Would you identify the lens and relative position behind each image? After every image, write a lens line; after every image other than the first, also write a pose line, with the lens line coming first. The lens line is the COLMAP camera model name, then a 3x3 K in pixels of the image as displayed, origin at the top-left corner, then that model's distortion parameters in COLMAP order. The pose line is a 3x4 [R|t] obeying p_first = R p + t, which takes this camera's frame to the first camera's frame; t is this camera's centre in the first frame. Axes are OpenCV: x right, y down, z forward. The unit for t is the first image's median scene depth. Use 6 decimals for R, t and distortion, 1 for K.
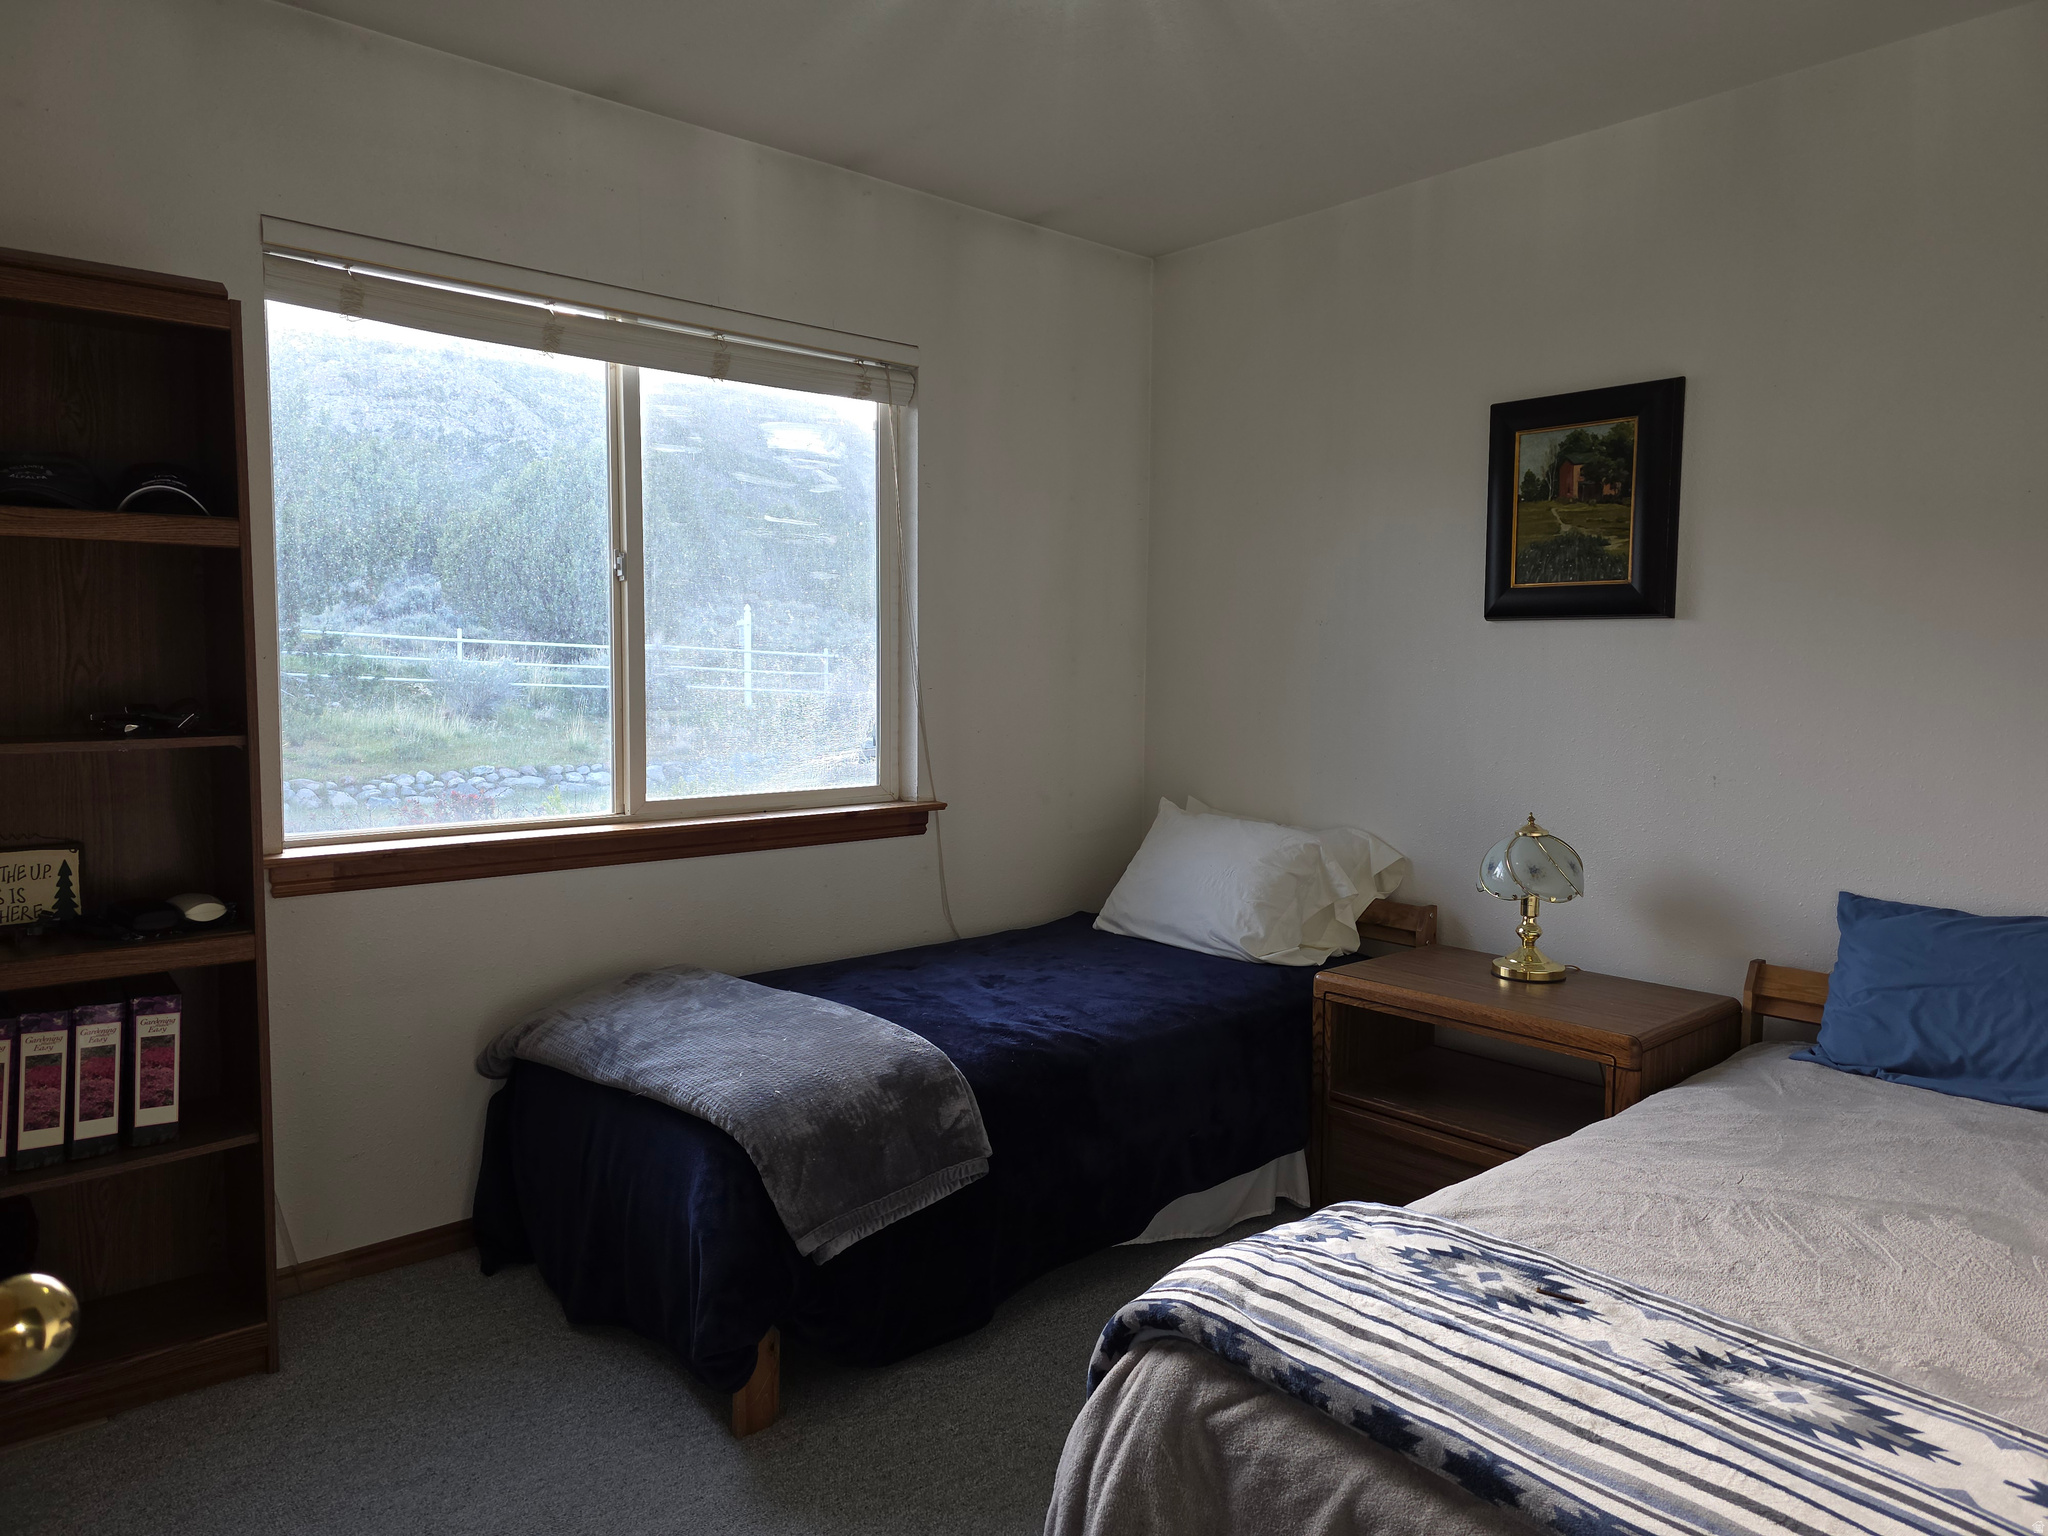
lens RADIAL K [[1357.2, 0, 1030.7], [0, 1357.2, 759.6], [0, 0, 1]] dist [0.048713, -0.055200]
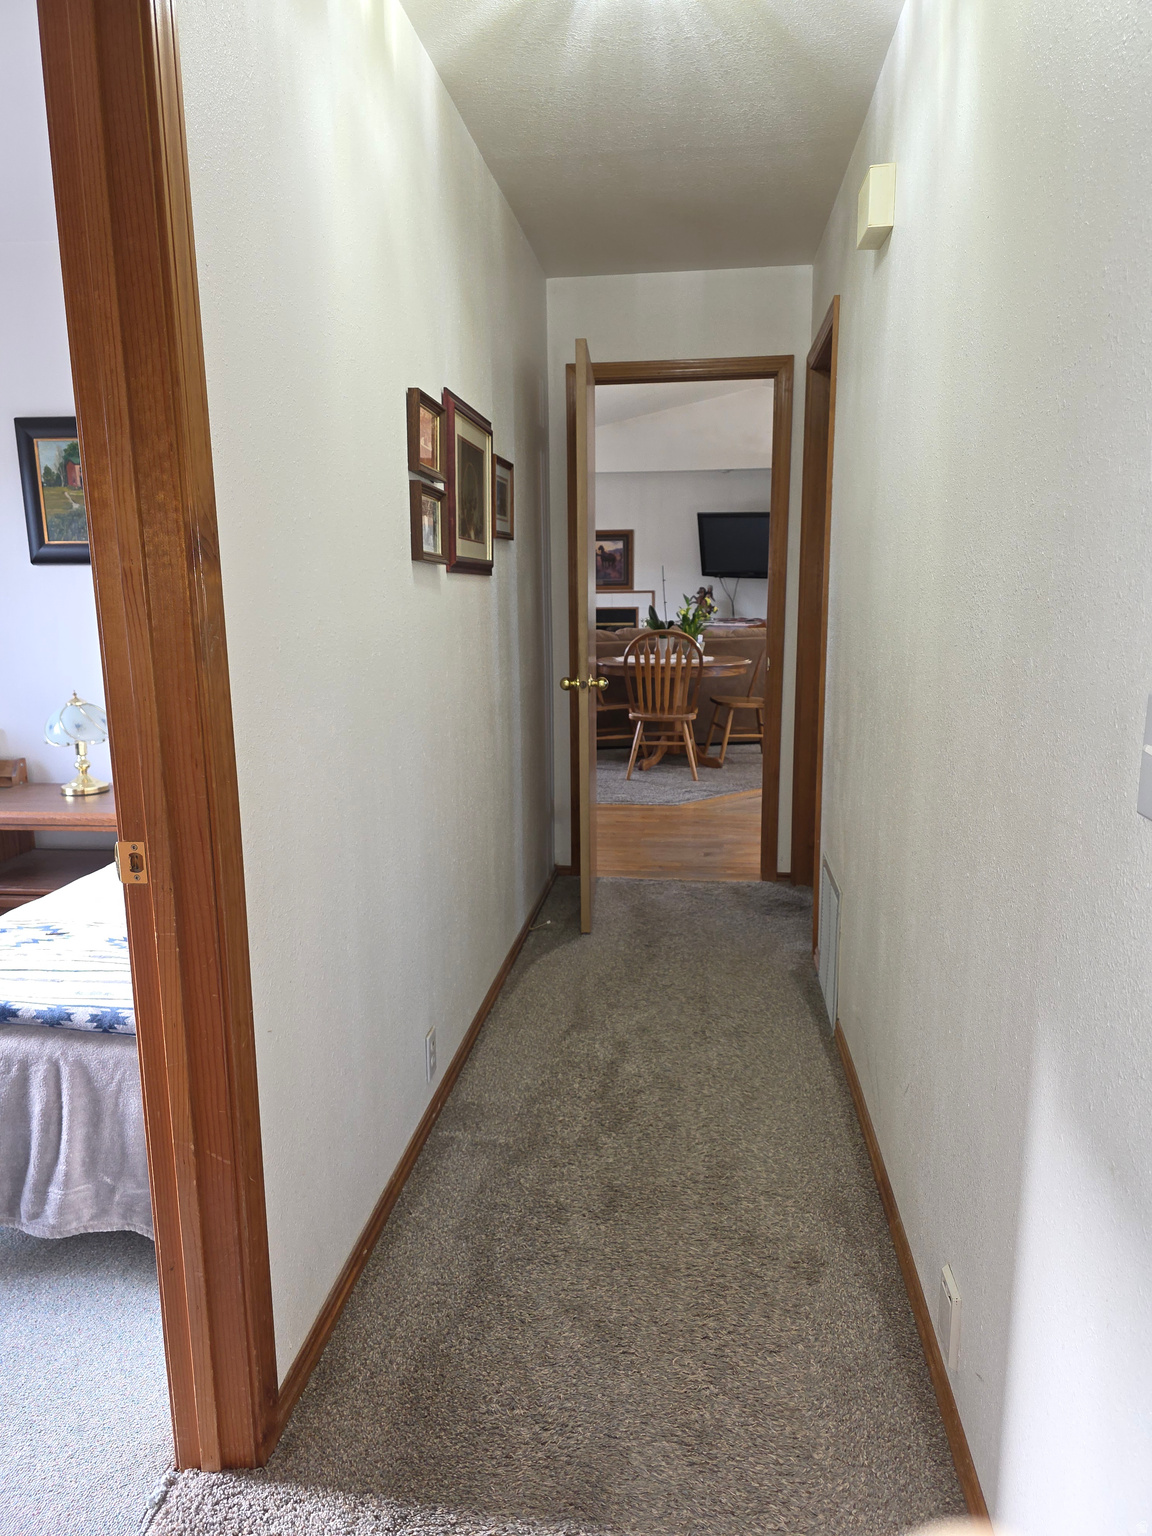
lens RADIAL K [[1017.9, 0, 576.0], [0, 1017.9, 768.0], [0, 0, 1]] dist [0.048713, -0.055200]
pose [[0.740740, -0.139757, 0.657094, 0.002293], [0.064909, 0.988434, 0.137058, 0.002456], [-0.668649, -0.058873, 0.741244, -0.268033]]
